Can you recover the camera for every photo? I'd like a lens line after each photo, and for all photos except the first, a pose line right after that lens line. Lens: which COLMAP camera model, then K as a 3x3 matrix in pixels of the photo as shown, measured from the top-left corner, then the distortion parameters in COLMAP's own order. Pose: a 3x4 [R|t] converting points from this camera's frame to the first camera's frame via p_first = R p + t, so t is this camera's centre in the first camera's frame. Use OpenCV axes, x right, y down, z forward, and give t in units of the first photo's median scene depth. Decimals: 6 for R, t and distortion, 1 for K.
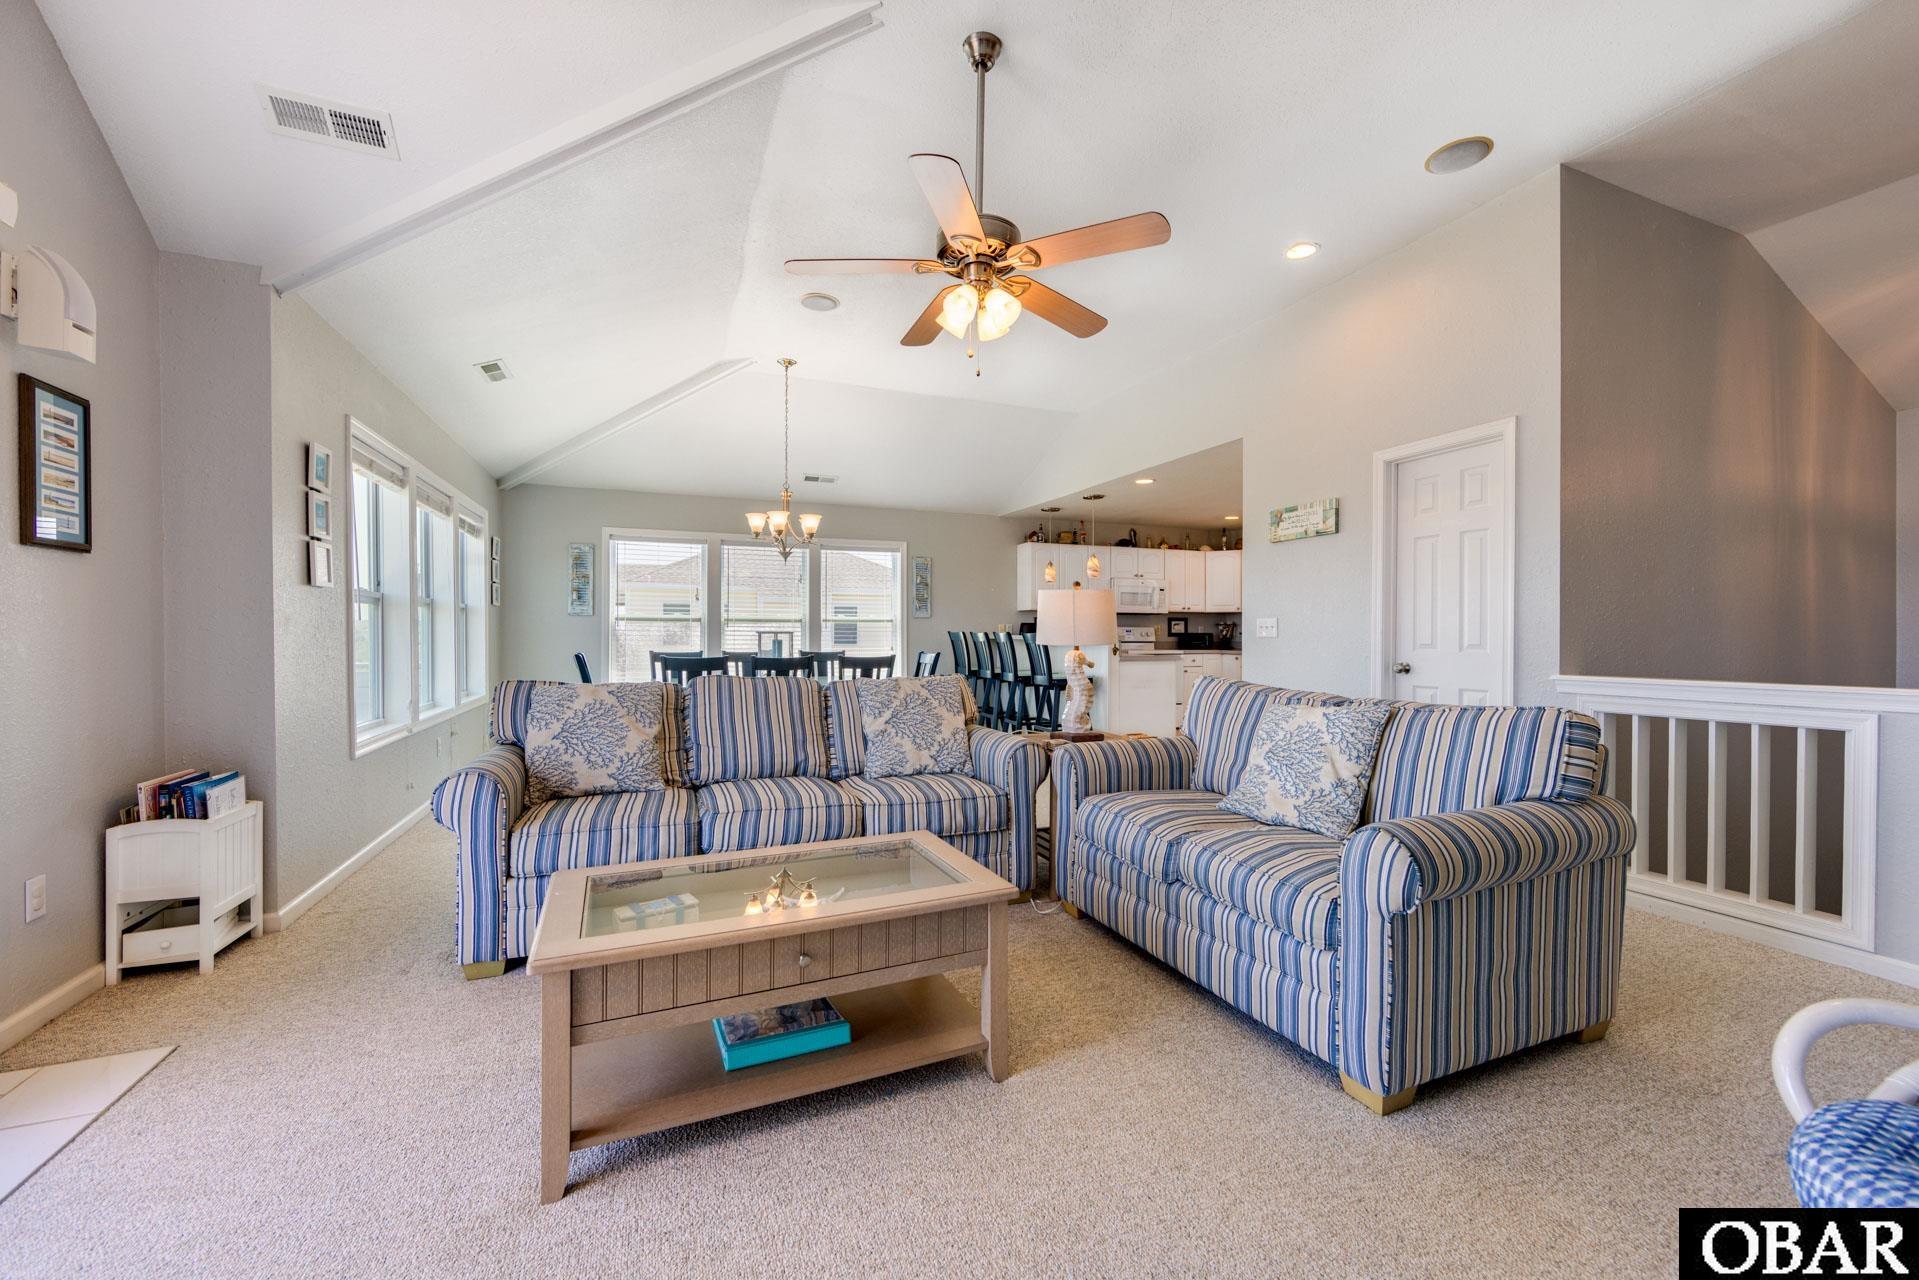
lens RADIAL K [[751.4, 0, 956.6], [0, 751.4, 641.1], [0, 0, 1]] dist [-0.002780, -0.000110]
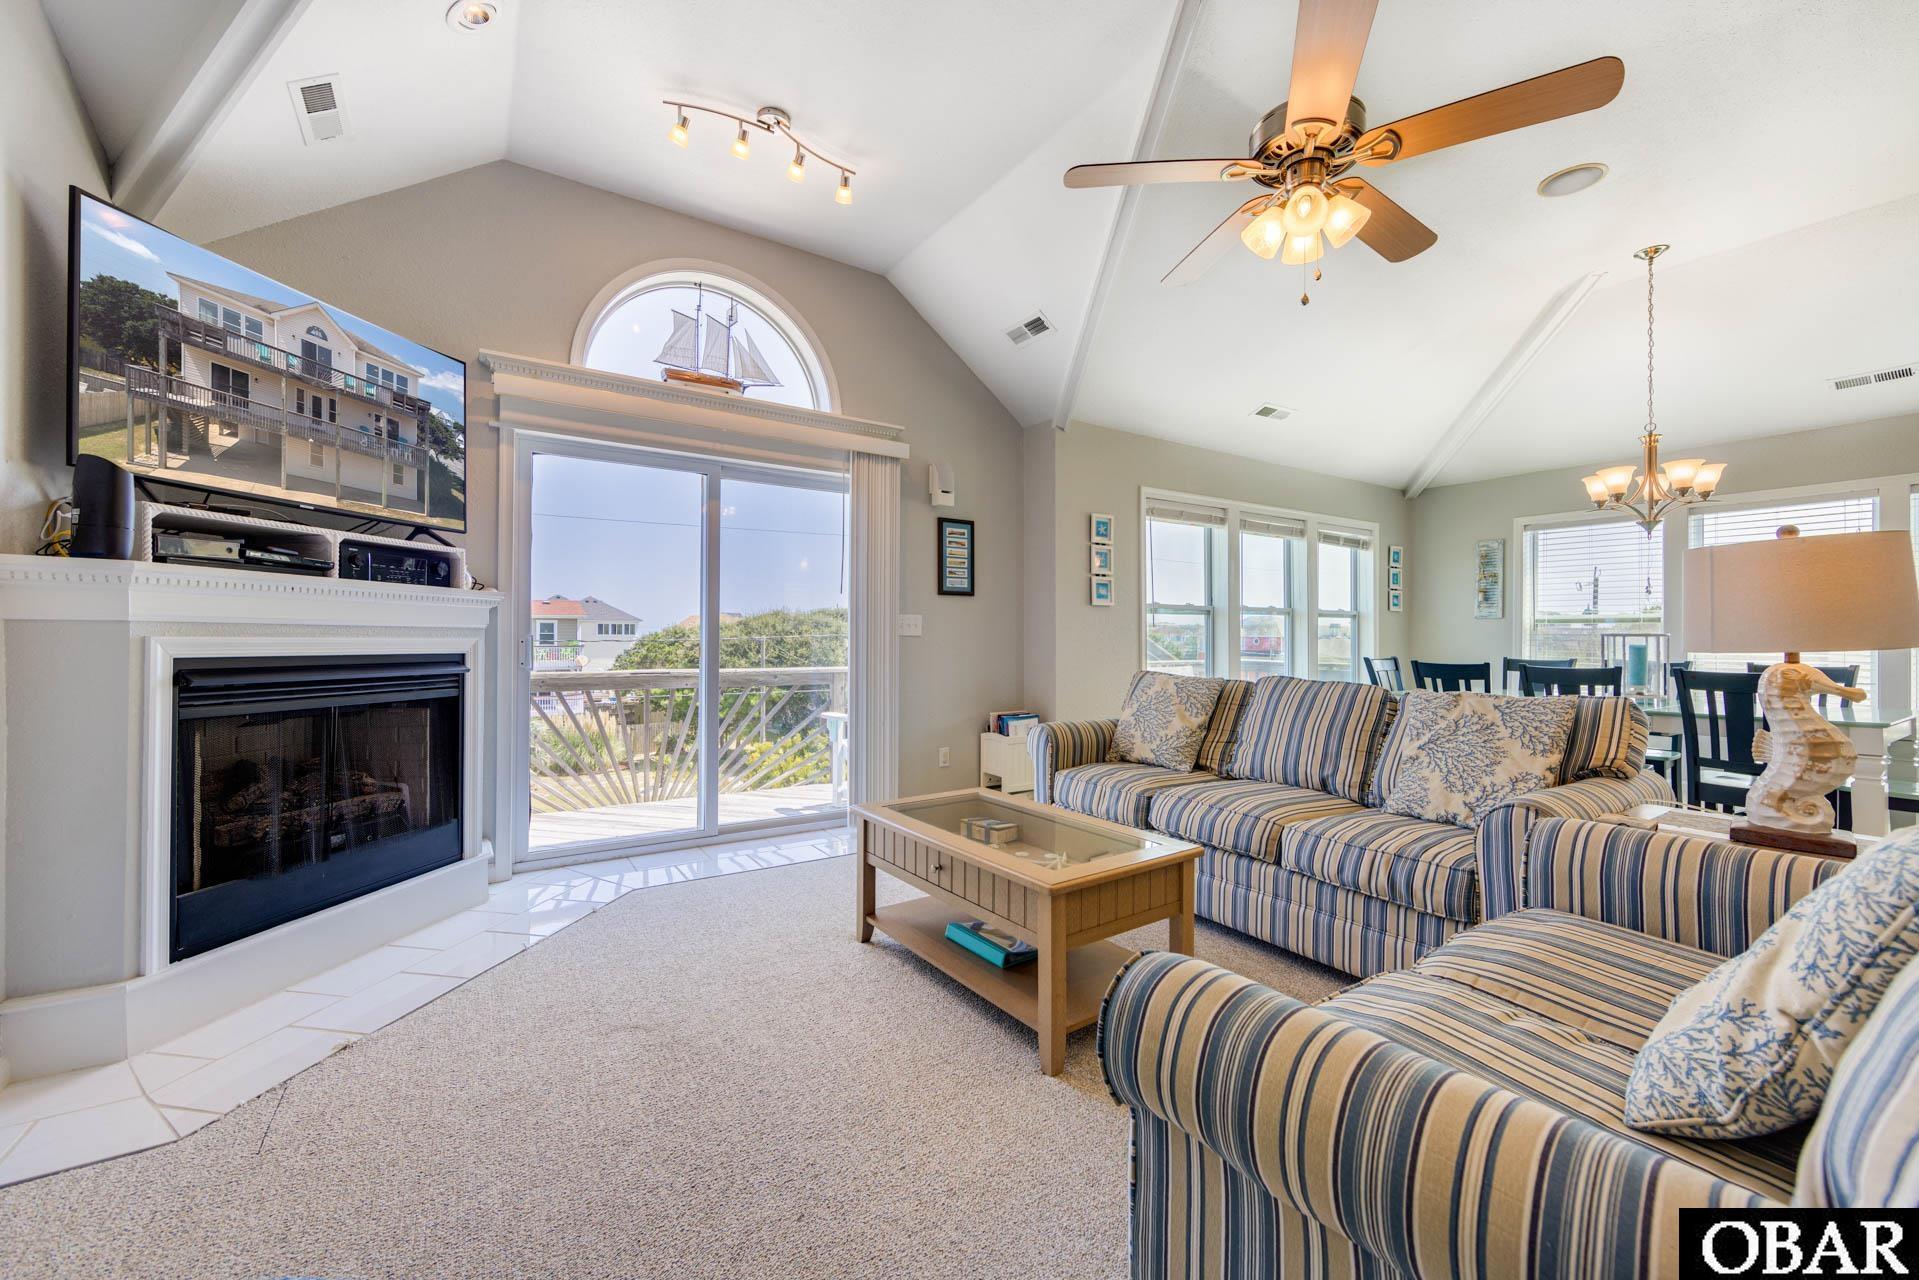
lens RADIAL K [[751.4, 0, 950.8], [0, 751.4, 640.2], [0, 0, 1]] dist [-0.002780, -0.000110]
pose [[0.192157, 0.001694, -0.981363, 0.310617], [-0.012737, 0.999919, -0.000768, 0.002146], [0.981282, 0.012648, 0.192163, 0.203215]]
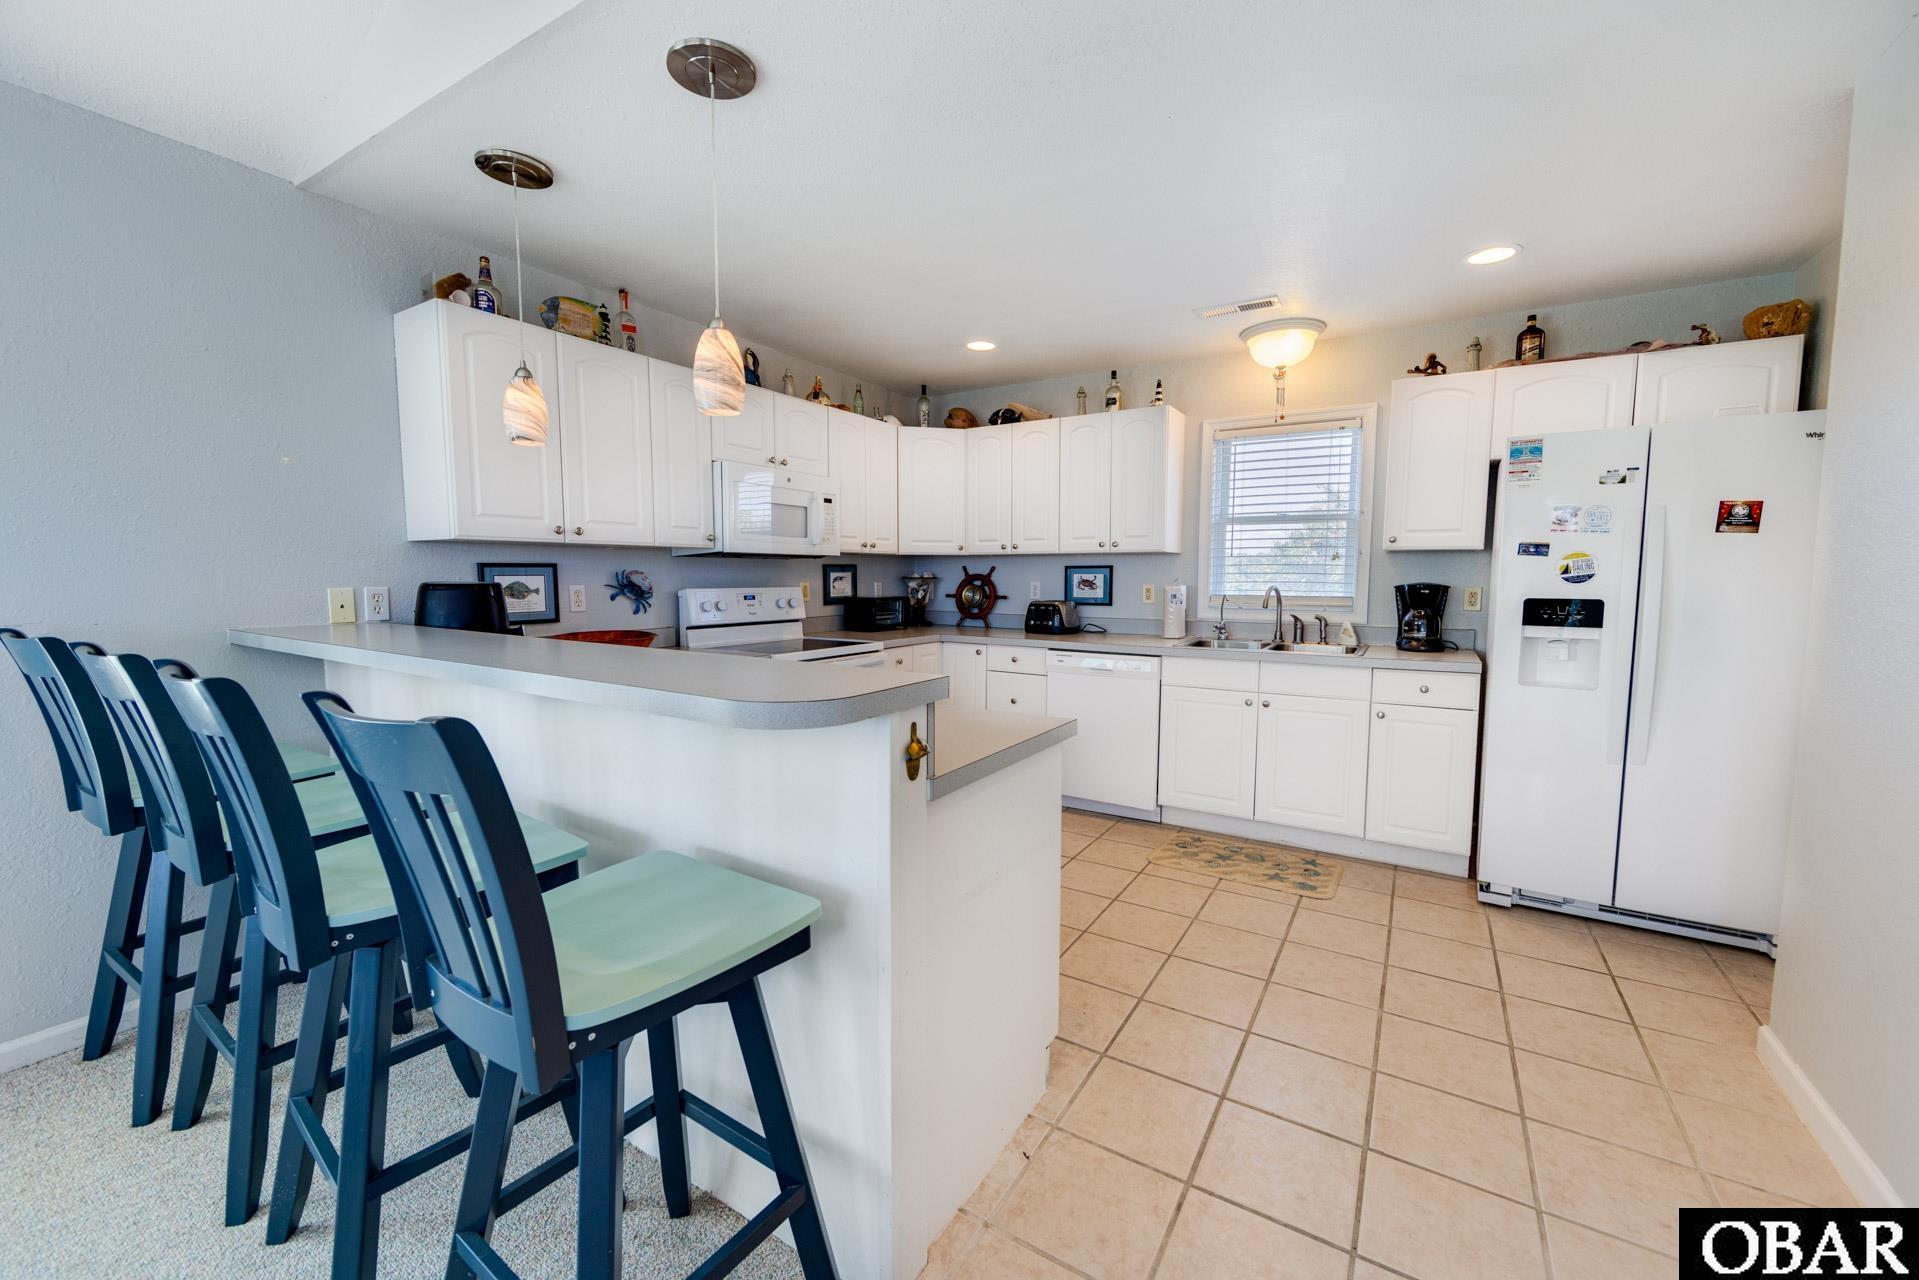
lens RADIAL K [[751.4, 0, 955.8], [0, 751.4, 638.8], [0, 0, 1]] dist [-0.002780, -0.000110]
pose [[0.806181, -0.051060, 0.589461, 0.111283], [0.003621, 0.996676, 0.081381, -0.035230], [-0.591658, -0.063473, 0.803687, 0.887906]]
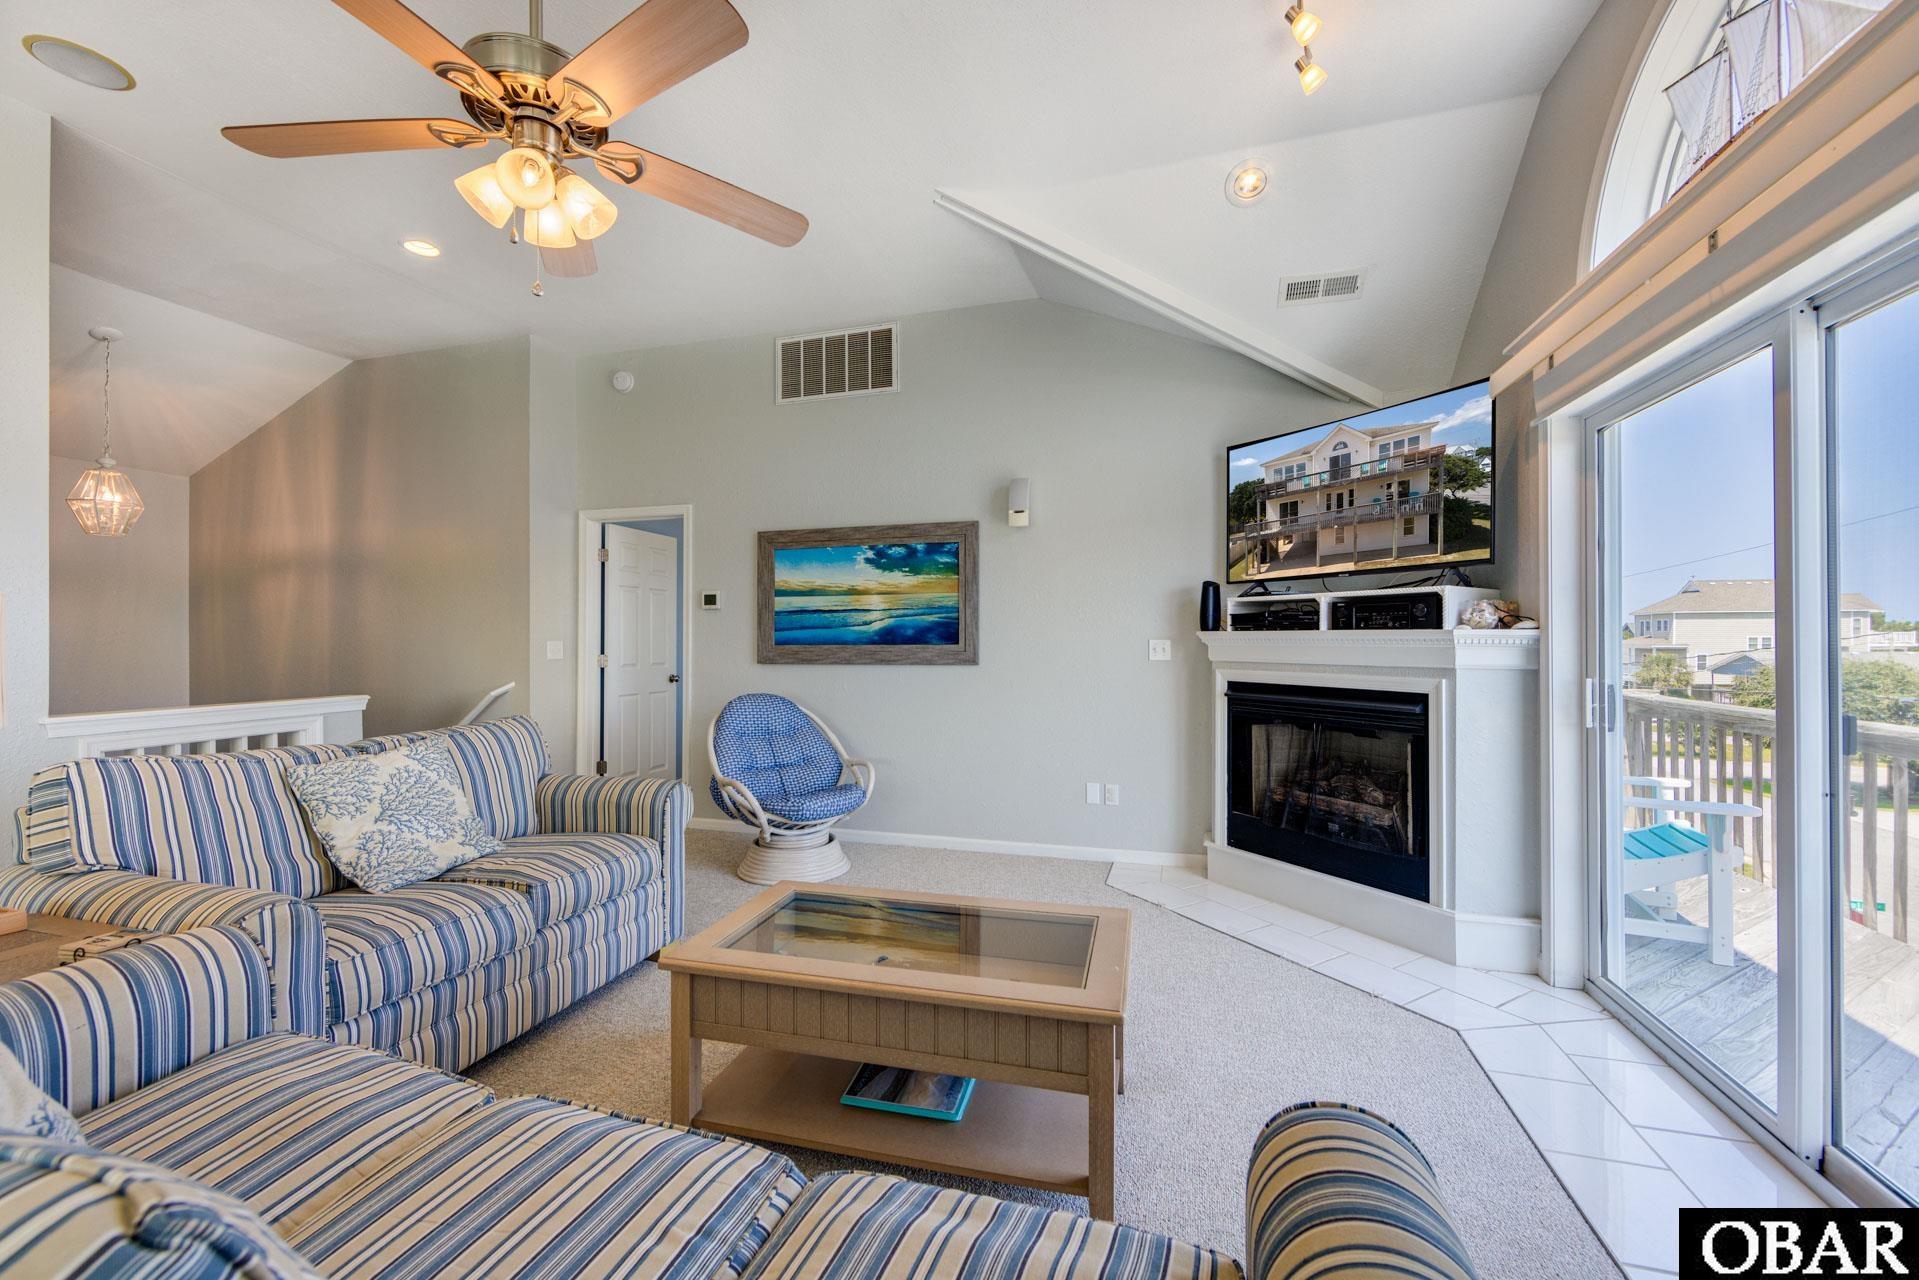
lens RADIAL K [[751.4, 0, 957.3], [0, 751.4, 634.8], [0, 0, 1]] dist [-0.002780, -0.000110]
pose [[-0.782027, 0.002495, 0.623240, -0.281372], [0.003152, 0.999995, -0.000049, -0.023542], [-0.623237, 0.001926, -0.782030, 0.546212]]
